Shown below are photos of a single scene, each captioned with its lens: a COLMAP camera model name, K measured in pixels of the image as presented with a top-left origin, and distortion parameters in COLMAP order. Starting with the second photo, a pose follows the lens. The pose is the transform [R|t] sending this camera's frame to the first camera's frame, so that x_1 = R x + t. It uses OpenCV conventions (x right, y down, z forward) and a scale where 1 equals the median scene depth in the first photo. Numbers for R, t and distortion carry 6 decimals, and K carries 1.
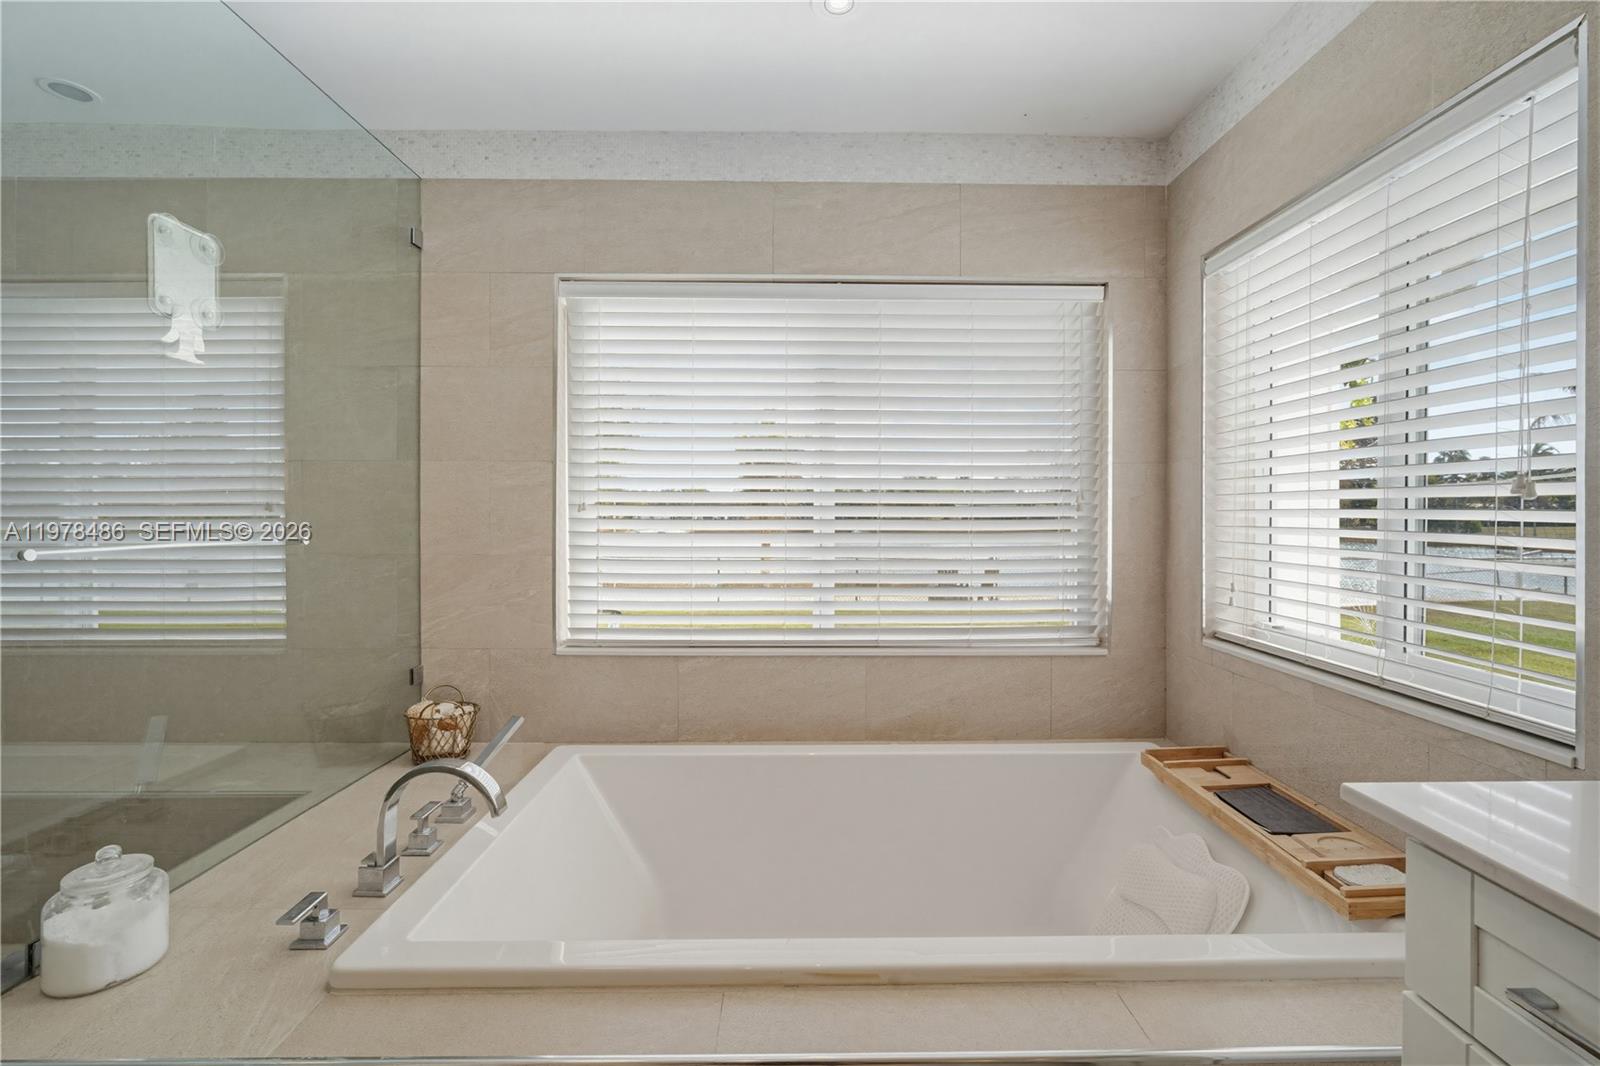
lens RADIAL K [[695.5, 0, 802.4], [0, 695.5, 520.9], [0, 0, 1]] dist [-0.002150, 0.000165]
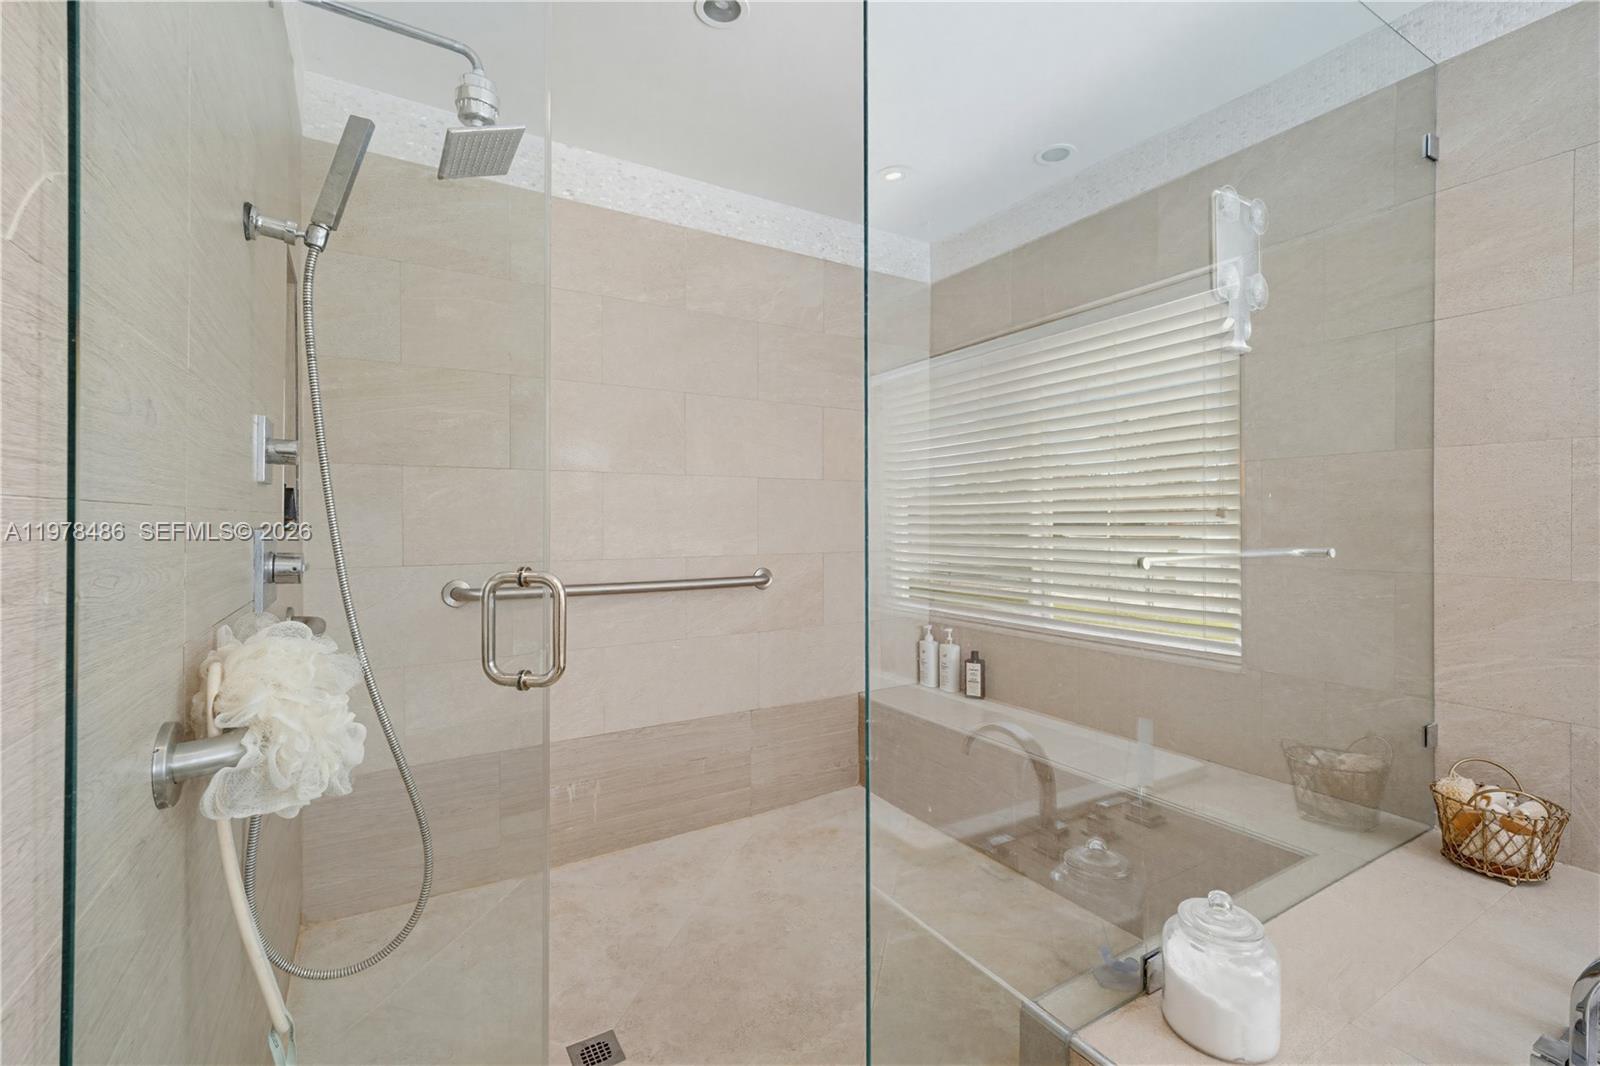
lens RADIAL K [[706.5, 0, 800.0], [0, 706.5, 533.0], [0, 0, 1]] dist [0.031909, 0.000107]
pose [[0.516971, 0.010403, -0.855940, -0.259545], [-0.003517, 0.999944, 0.010029, -0.000725], [0.855996, -0.002174, 0.516978, 0.020368]]
